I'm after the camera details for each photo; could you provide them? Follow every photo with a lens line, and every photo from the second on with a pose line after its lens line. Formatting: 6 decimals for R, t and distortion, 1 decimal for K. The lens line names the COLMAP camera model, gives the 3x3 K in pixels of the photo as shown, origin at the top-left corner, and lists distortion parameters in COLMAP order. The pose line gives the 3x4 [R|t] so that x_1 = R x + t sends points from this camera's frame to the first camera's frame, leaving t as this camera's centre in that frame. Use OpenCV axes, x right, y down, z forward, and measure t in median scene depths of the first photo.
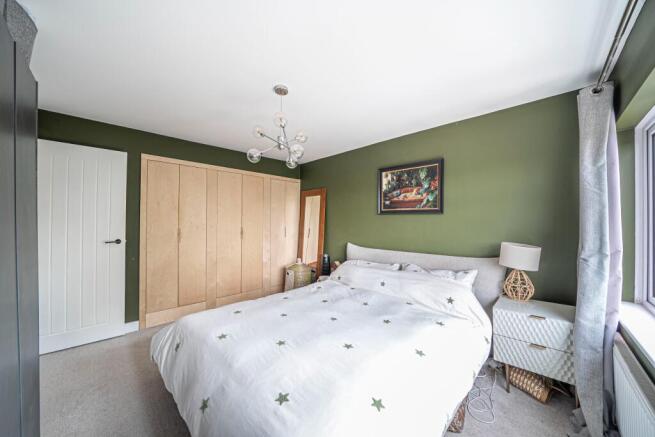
lens RADIAL K [[226.7, 0, 325.9], [0, 226.7, 218.3], [0, 0, 1]] dist [-0.018953, 0.000355]
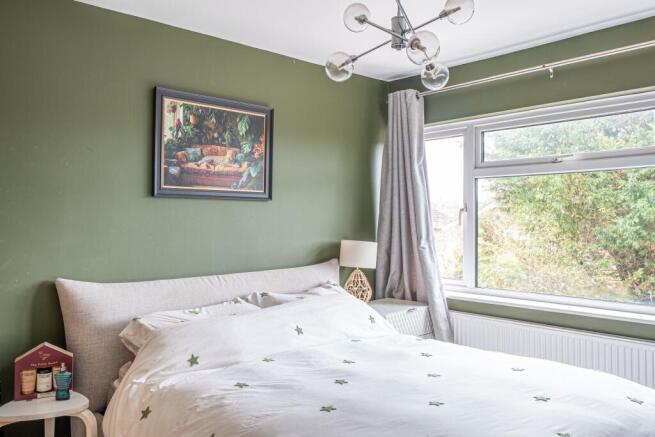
lens RADIAL K [[533.7, 0, 326.7], [0, 533.7, 218.1], [0, 0, 1]] dist [0.003996, 0.005512]
pose [[0.047192, 0.004223, 0.998877, -0.804698], [-0.006559, 0.999971, -0.003918, 0.026102], [-0.998864, -0.006367, 0.047219, 0.713788]]
